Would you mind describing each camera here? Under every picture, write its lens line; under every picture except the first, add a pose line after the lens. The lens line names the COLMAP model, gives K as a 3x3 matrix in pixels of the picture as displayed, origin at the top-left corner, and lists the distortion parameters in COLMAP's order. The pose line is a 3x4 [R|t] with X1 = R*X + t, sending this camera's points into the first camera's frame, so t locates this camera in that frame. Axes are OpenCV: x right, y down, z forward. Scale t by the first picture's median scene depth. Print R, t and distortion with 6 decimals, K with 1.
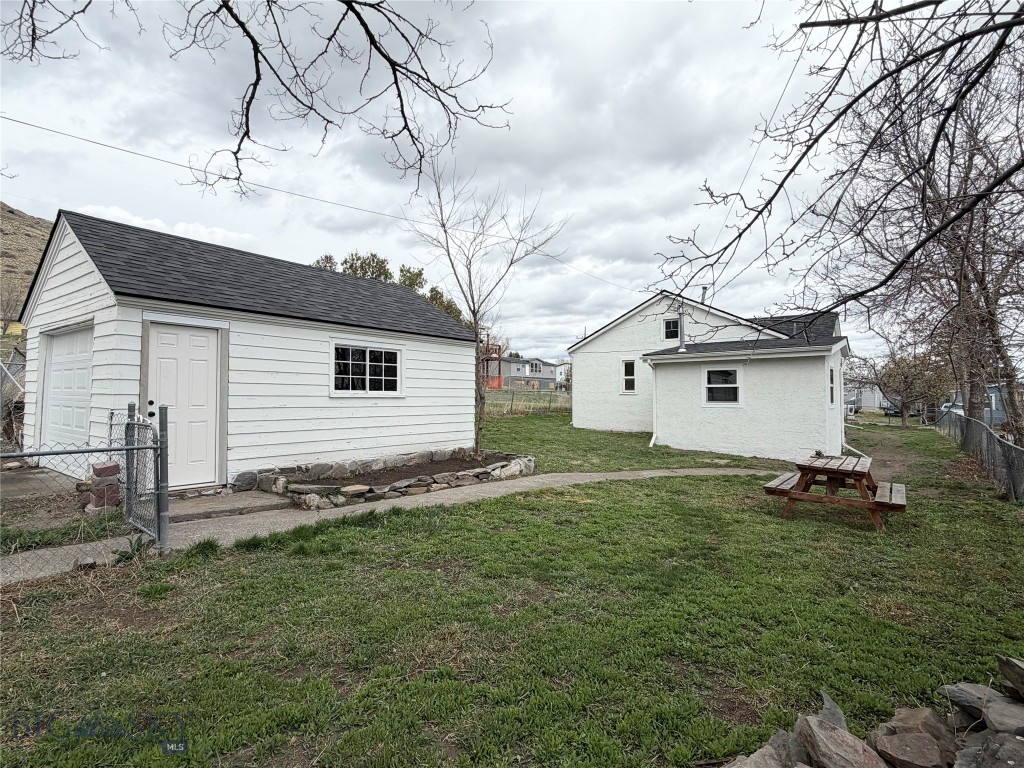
lens RADIAL K [[543.0, 0, 512.5], [0, 543.0, 384.8], [0, 0, 1]] dist [0.000076, 0.000001]
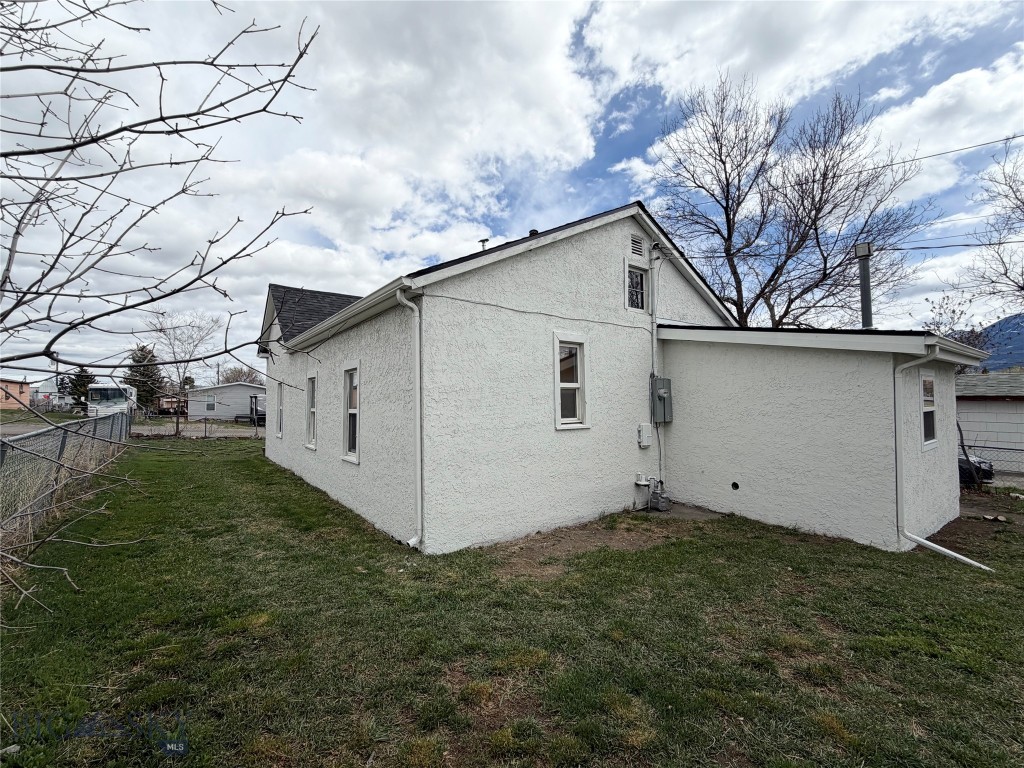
lens RADIAL K [[443.2, 0, 512.2], [0, 443.2, 384.0], [0, 0, 1]] dist [0.002318, -0.000410]
pose [[0.264048, 0.034433, 0.963895, -0.109837], [-0.008448, 0.999407, -0.033388, -0.003610], [-0.964472, 0.000673, 0.264183, 0.956640]]
